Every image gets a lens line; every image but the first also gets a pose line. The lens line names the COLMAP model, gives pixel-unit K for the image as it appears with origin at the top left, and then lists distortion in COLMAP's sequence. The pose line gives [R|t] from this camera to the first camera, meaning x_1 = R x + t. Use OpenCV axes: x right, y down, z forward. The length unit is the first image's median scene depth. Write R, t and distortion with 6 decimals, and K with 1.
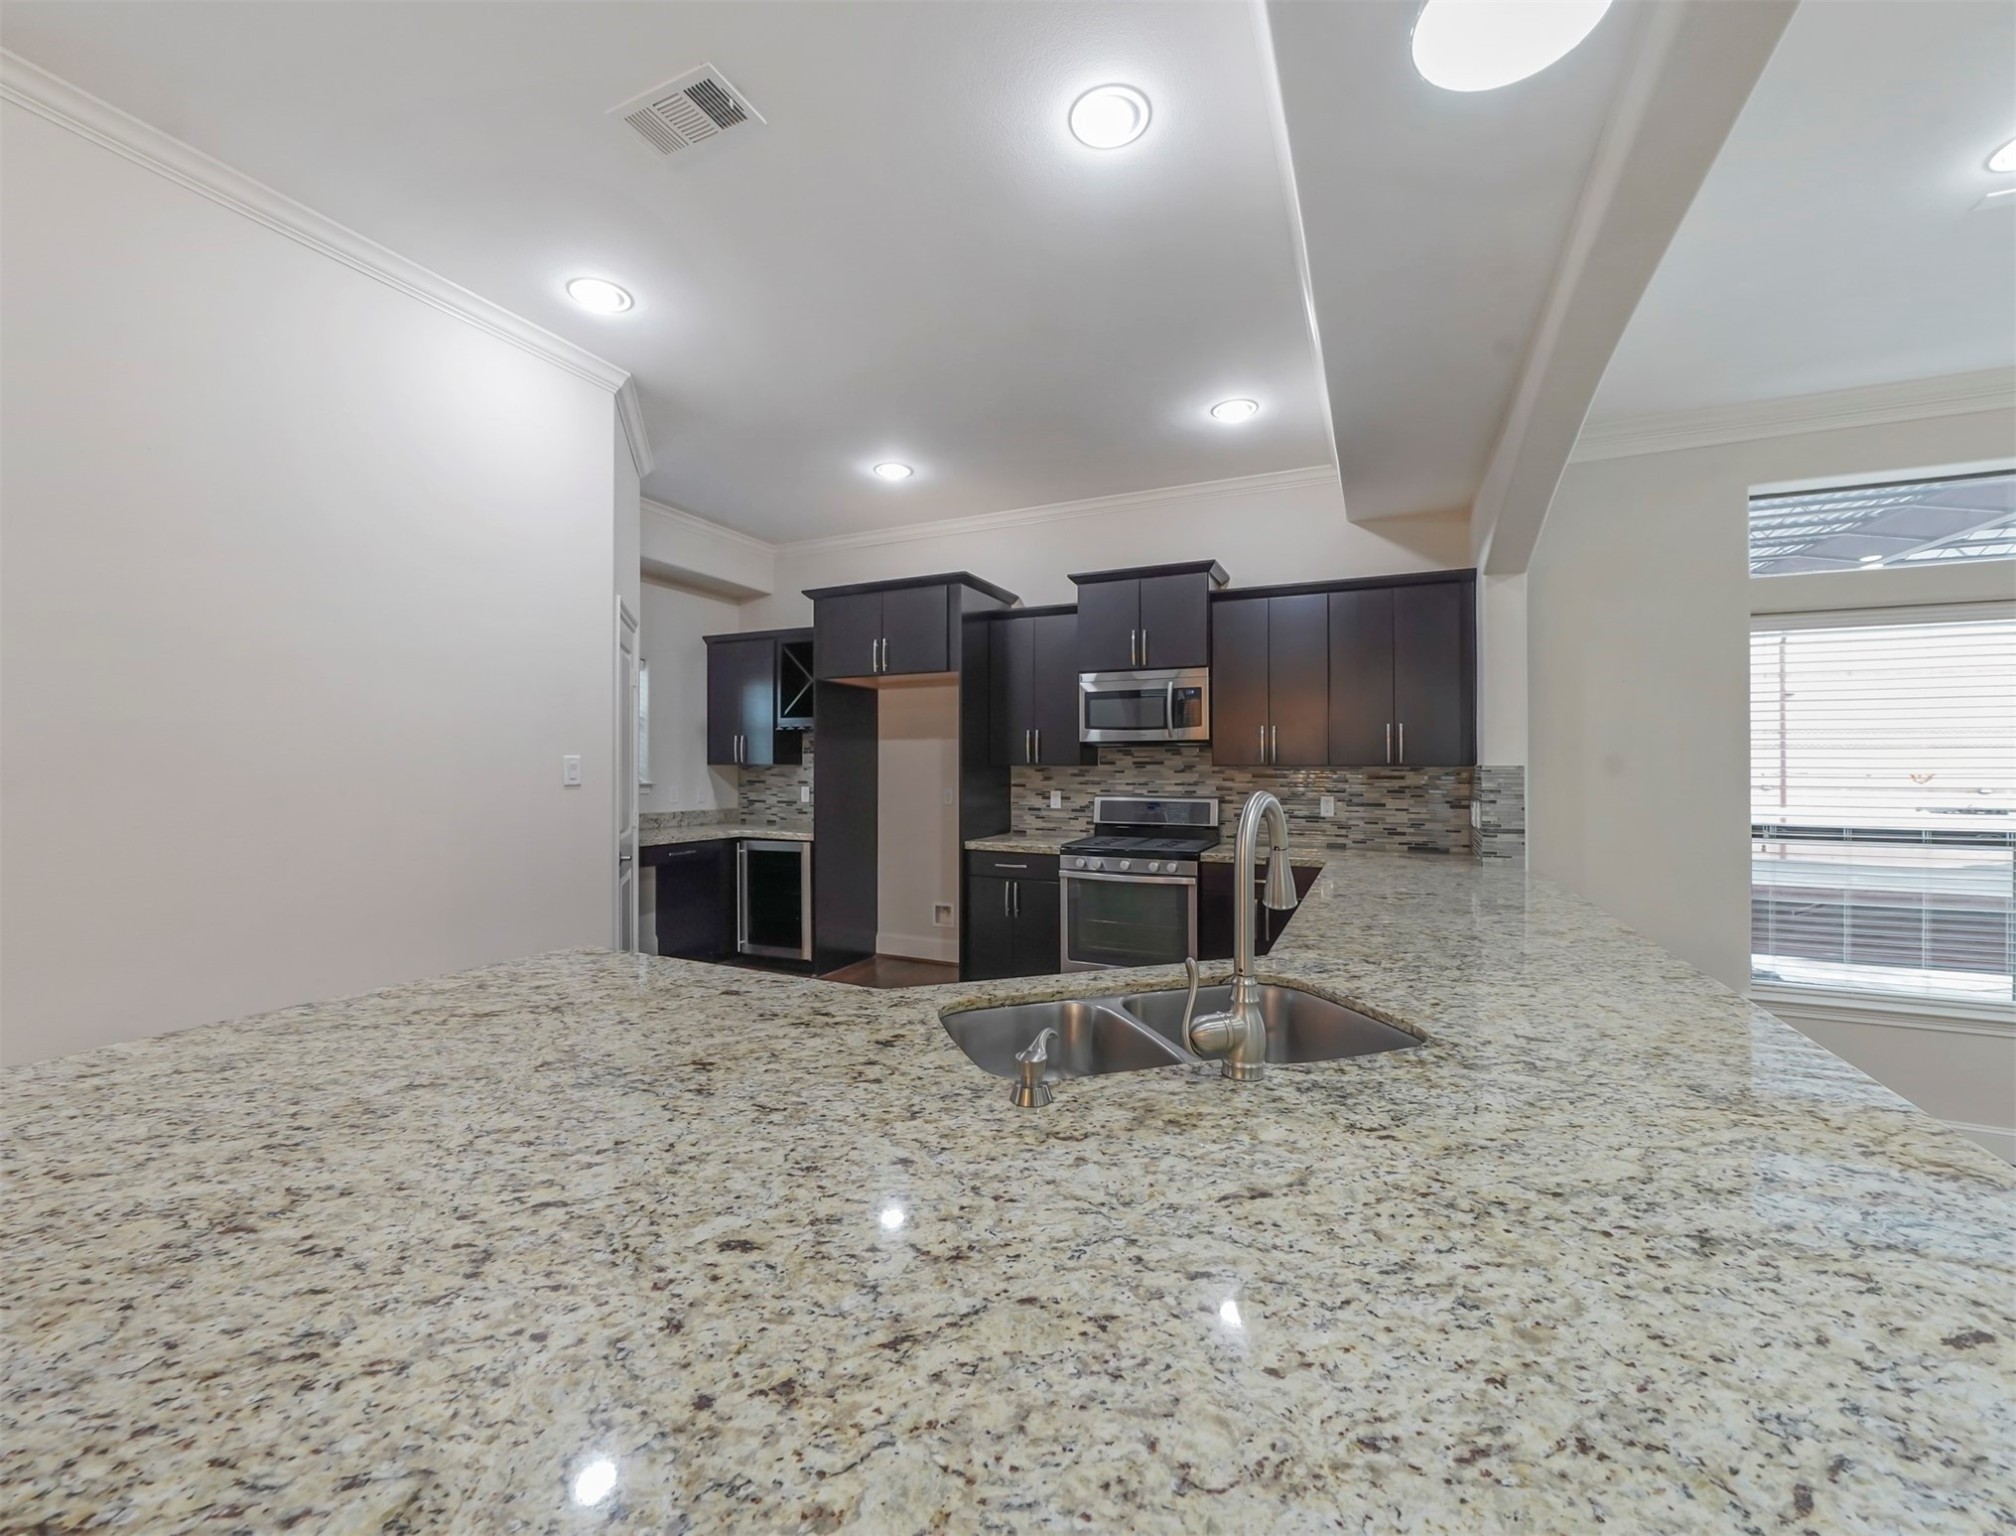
lens RADIAL K [[797.7, 0, 1012.2], [0, 797.7, 759.3], [0, 0, 1]] dist [-0.014725, 0.000174]
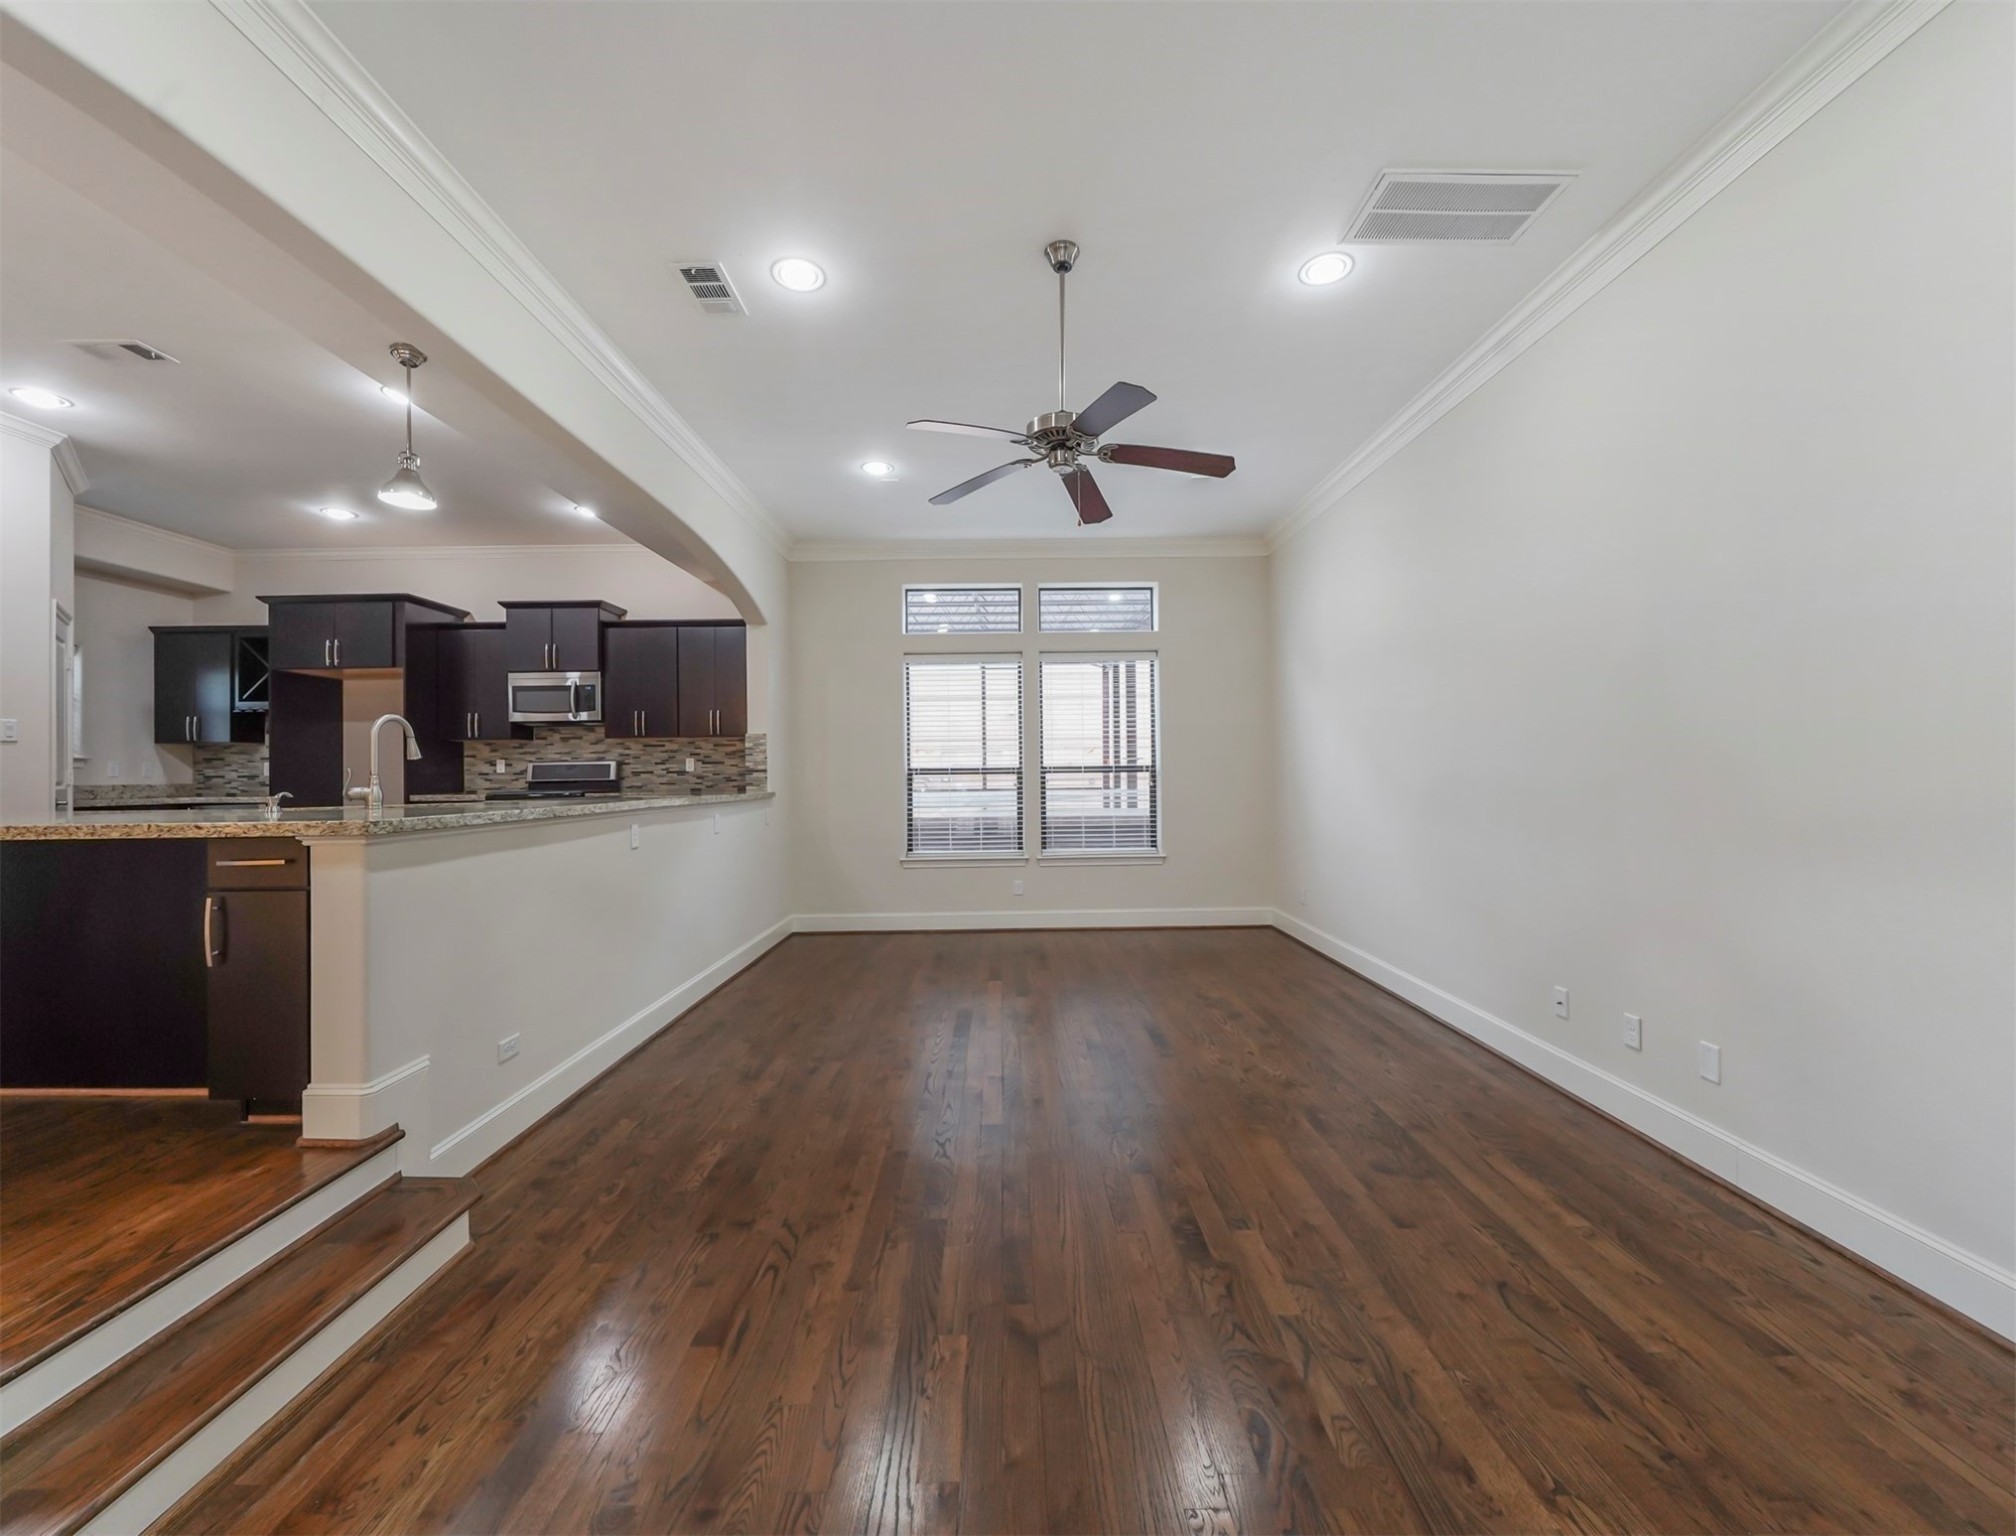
lens RADIAL K [[797.7, 0, 1012.2], [0, 797.7, 759.3], [0, 0, 1]] dist [-0.014725, 0.000174]
pose [[0.900328, -0.007108, 0.435155, 0.260833], [0.010448, 0.999931, -0.005284, 0.057593], [-0.435087, 0.009304, 0.900340, -0.602525]]
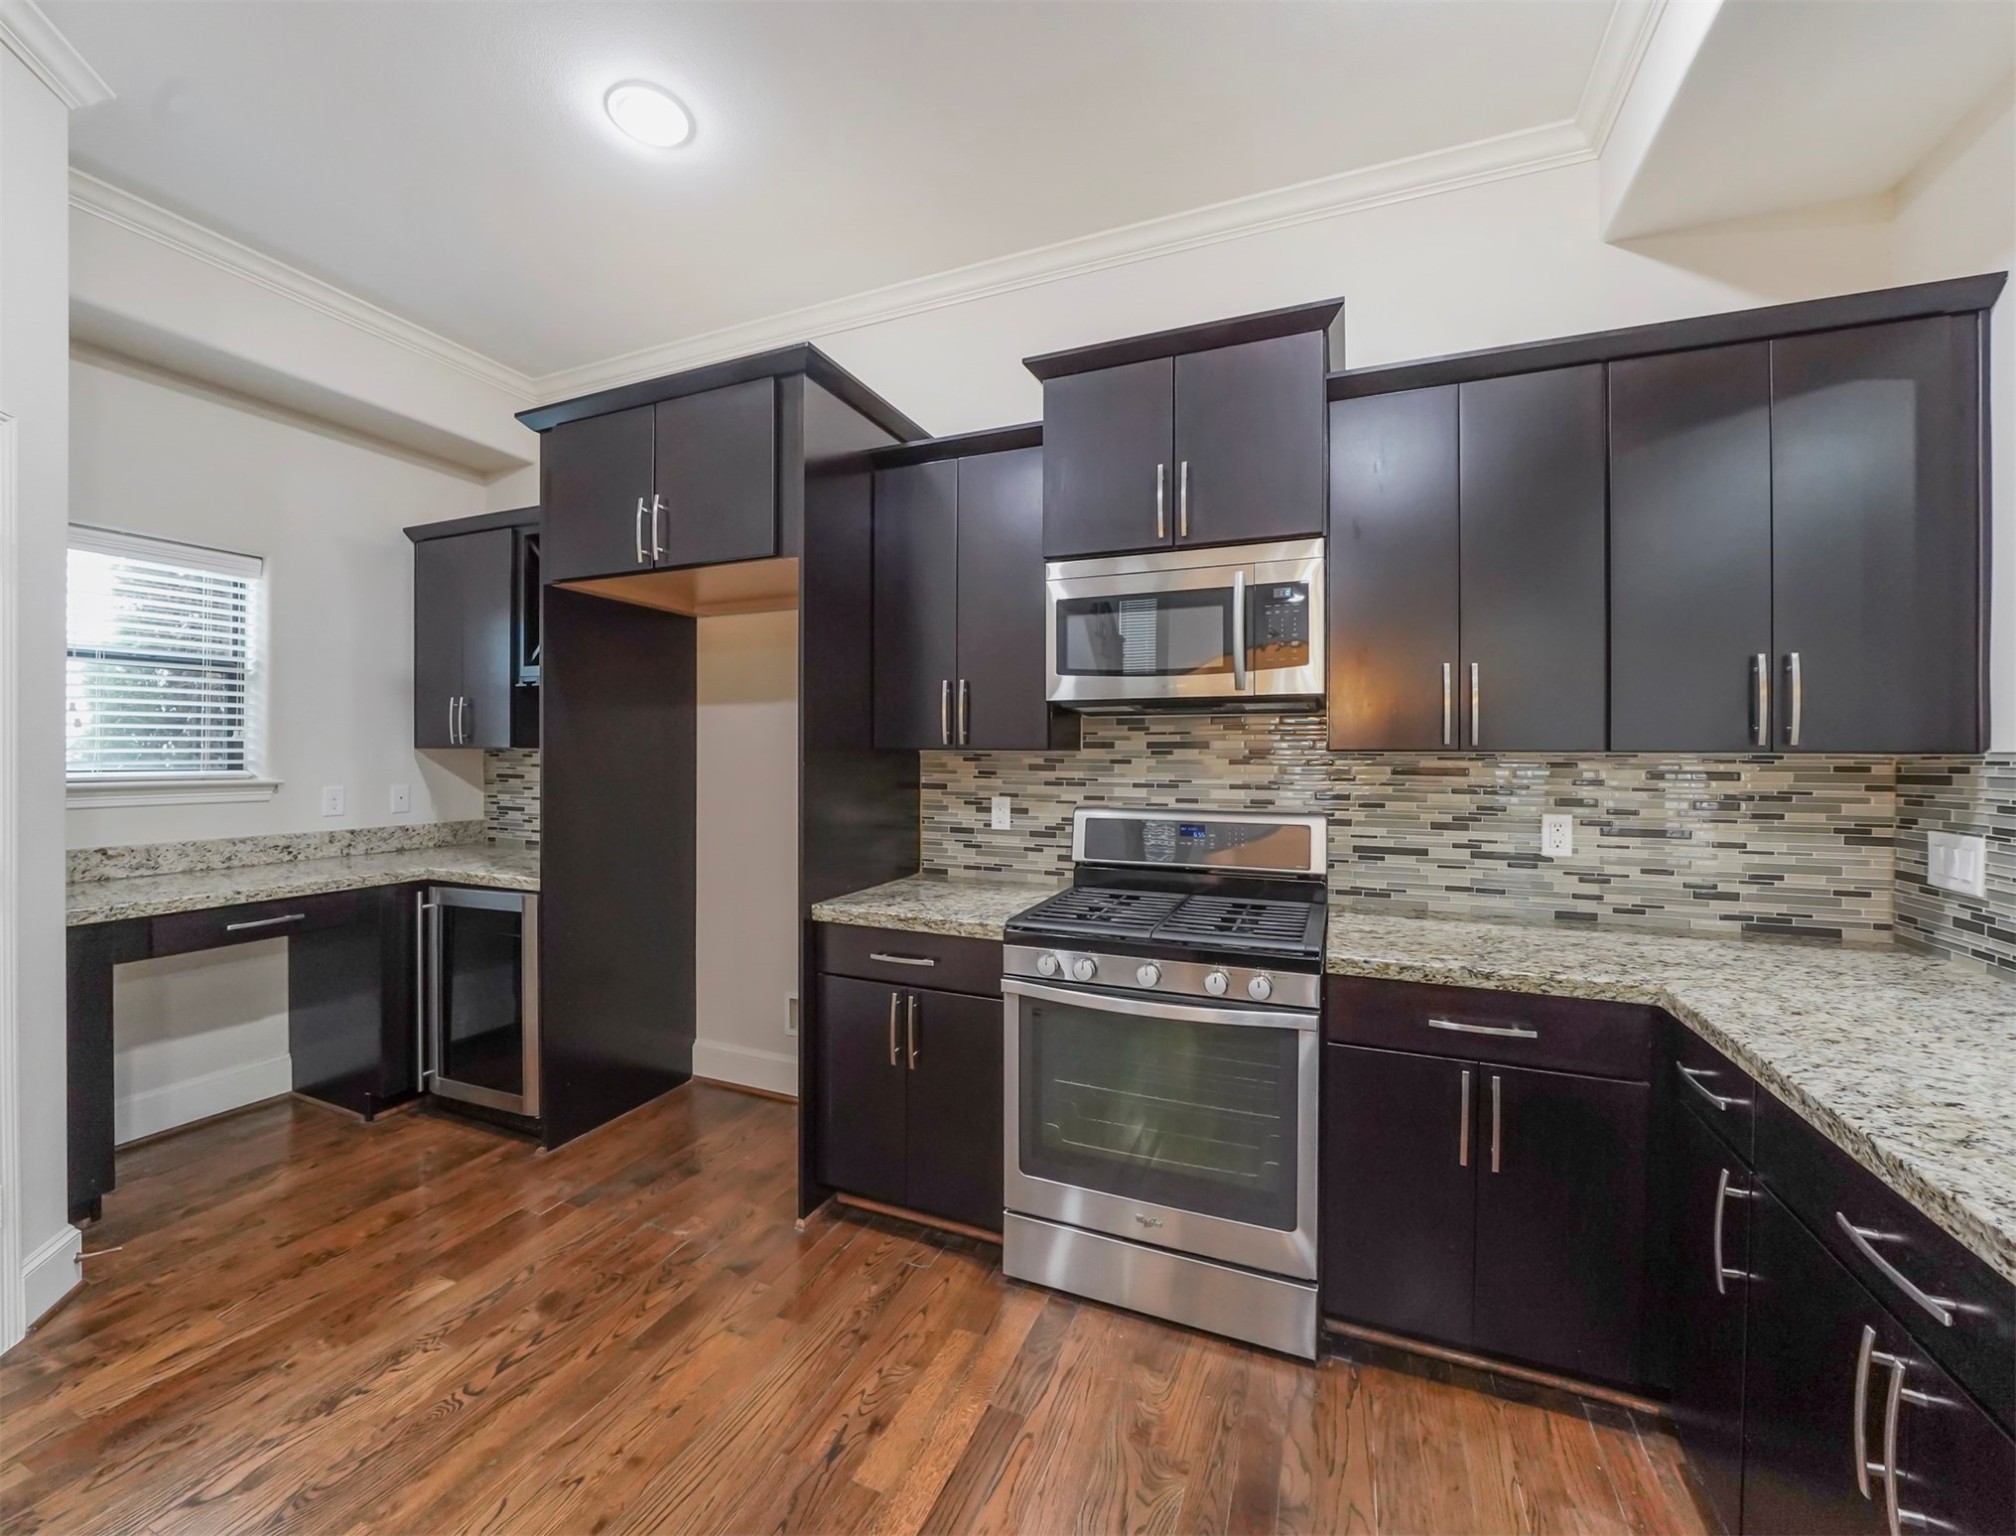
lens RADIAL K [[797.7, 0, 1012.2], [0, 797.7, 759.3], [0, 0, 1]] dist [-0.014725, 0.000174]
pose [[0.999058, 0.000763, 0.043377, 0.040574], [-0.001659, 0.999786, 0.020622, 0.003206], [-0.043352, -0.020674, 0.998846, 0.485492]]
